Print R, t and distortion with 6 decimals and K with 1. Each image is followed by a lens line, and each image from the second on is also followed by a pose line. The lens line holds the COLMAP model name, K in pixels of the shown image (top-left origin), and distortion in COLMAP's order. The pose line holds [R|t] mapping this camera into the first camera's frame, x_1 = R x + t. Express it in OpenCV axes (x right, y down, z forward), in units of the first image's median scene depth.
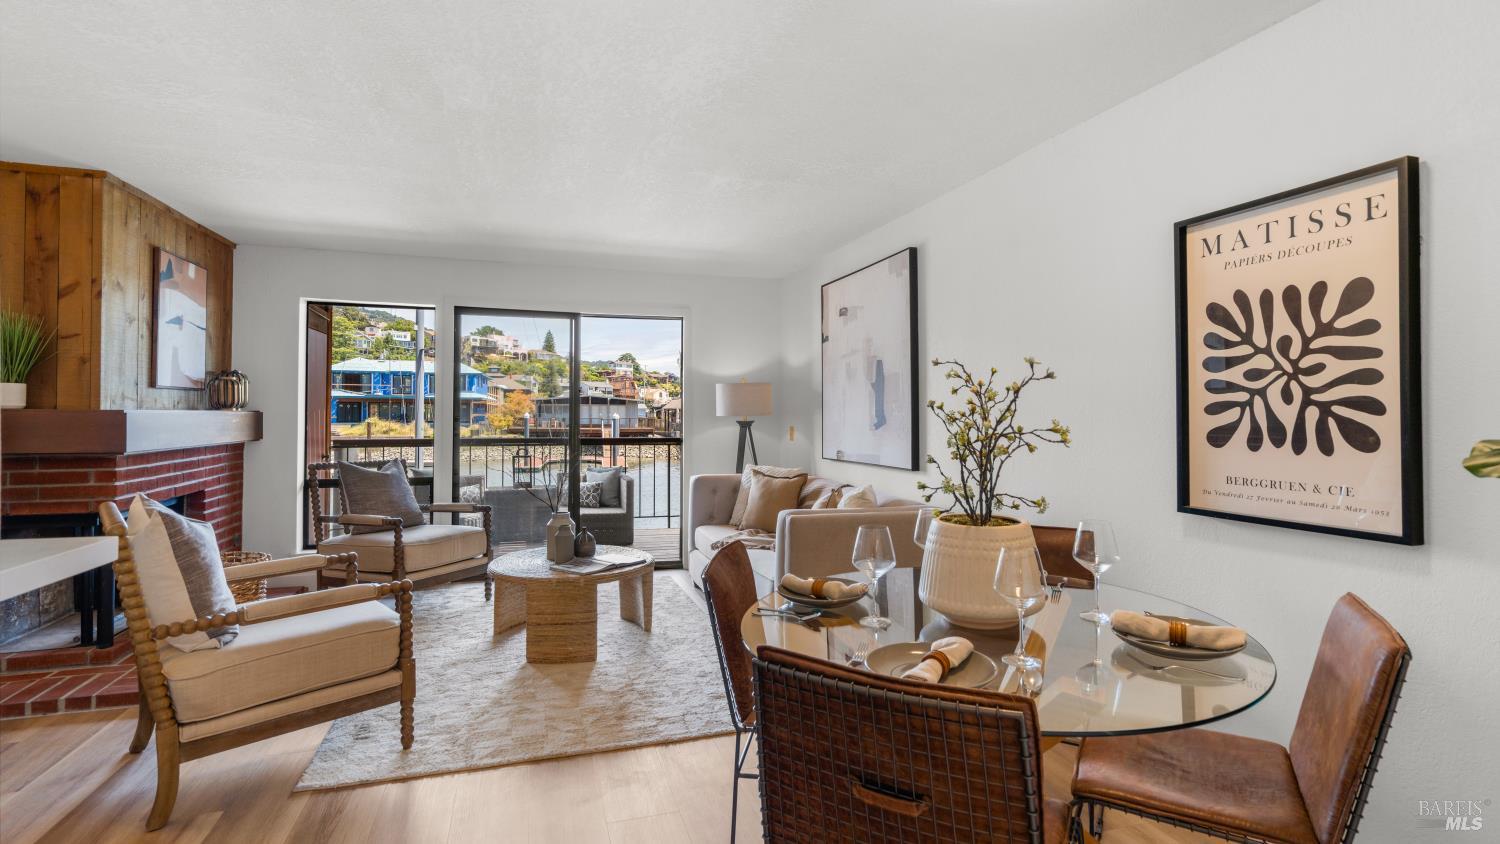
lens RADIAL K [[726.1, 0, 747.7], [0, 726.1, 410.1], [0, 0, 1]] dist [0.004140, 0.001563]
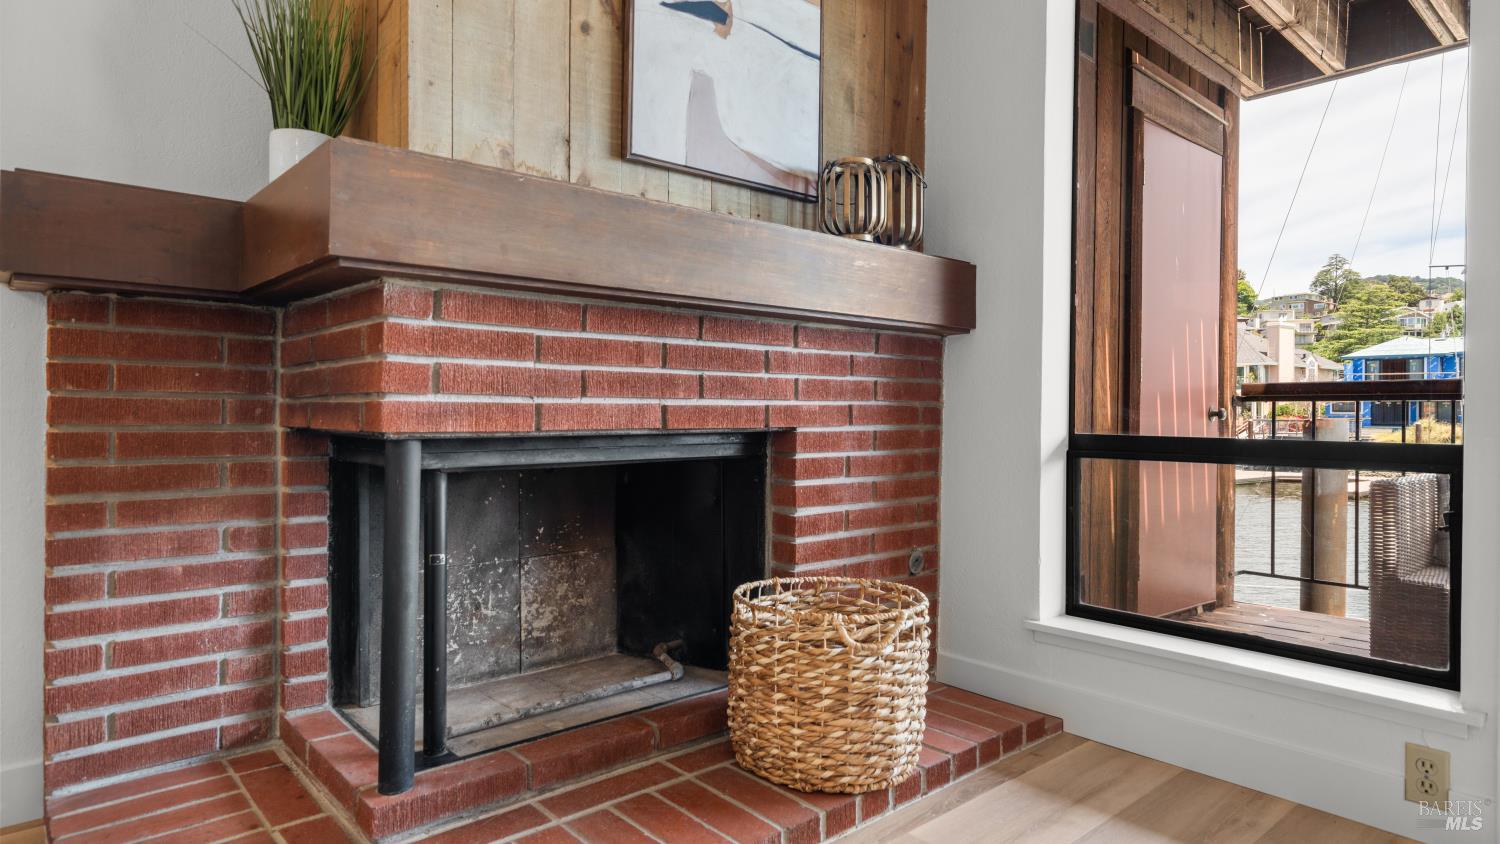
lens RADIAL K [[860.7, 0, 743.2], [0, 860.7, 410.6], [0, 0, 1]] dist [0.004636, 0.002234]
pose [[0.408016, -0.002772, -0.912971, -0.332770], [-0.002949, 0.999986, -0.004354, 0.108687], [0.912970, 0.004468, 0.408002, 0.831528]]
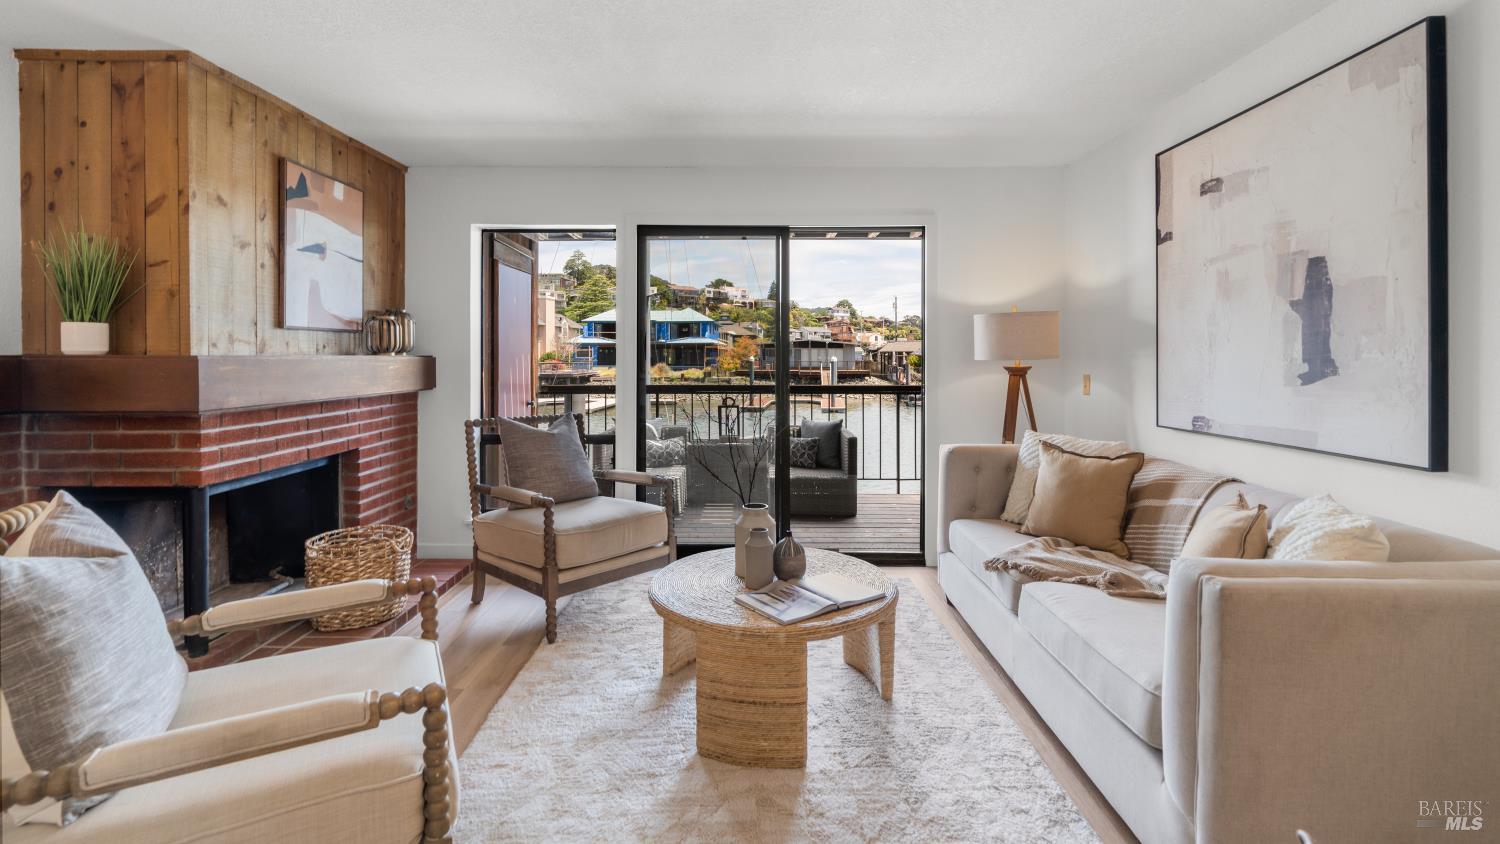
lens RADIAL K [[681.0, 0, 744.9], [0, 681.0, 363.8], [0, 0, 1]] dist [-0.001211, 0.001848]
pose [[0.952547, -0.000945, -0.304389, -0.075945], [0.005680, 0.999876, 0.014671, 0.000992], [0.304337, -0.015704, 0.952435, 0.407304]]
